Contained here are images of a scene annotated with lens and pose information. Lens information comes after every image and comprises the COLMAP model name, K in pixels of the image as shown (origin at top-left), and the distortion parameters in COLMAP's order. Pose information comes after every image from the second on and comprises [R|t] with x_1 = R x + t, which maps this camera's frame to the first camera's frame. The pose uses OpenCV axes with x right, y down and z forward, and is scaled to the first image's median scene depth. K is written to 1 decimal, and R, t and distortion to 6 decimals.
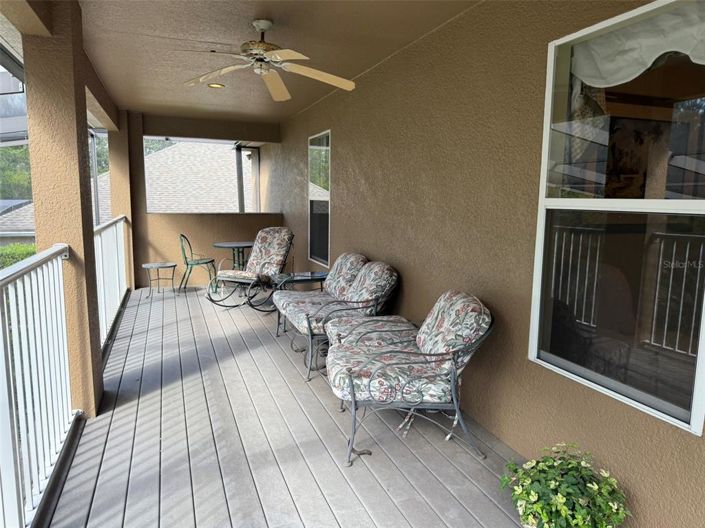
lens RADIAL K [[495.0, 0, 348.9], [0, 495.0, 266.5], [0, 0, 1]] dist [0.146208, -0.245668]
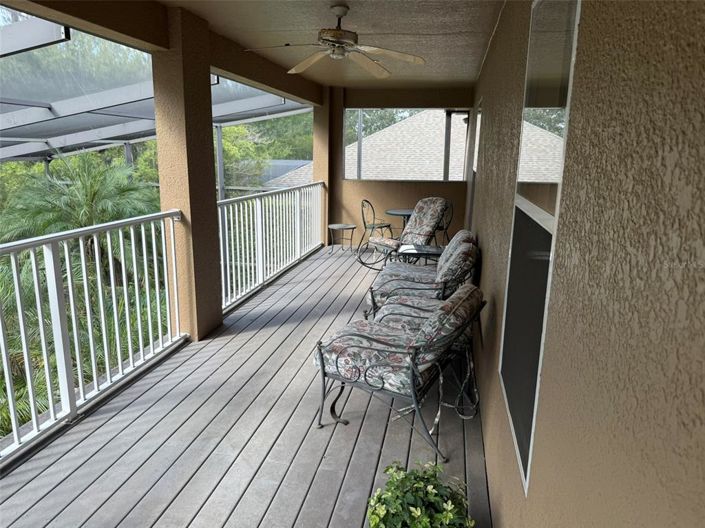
lens RADIAL K [[495.0, 0, 348.9], [0, 495.0, 266.5], [0, 0, 1]] dist [0.146208, -0.245668]
pose [[0.849986, 0.120582, -0.512819, 0.482125], [-0.078747, 0.991597, 0.102639, -0.062066], [0.520886, -0.046859, 0.852339, 0.091594]]
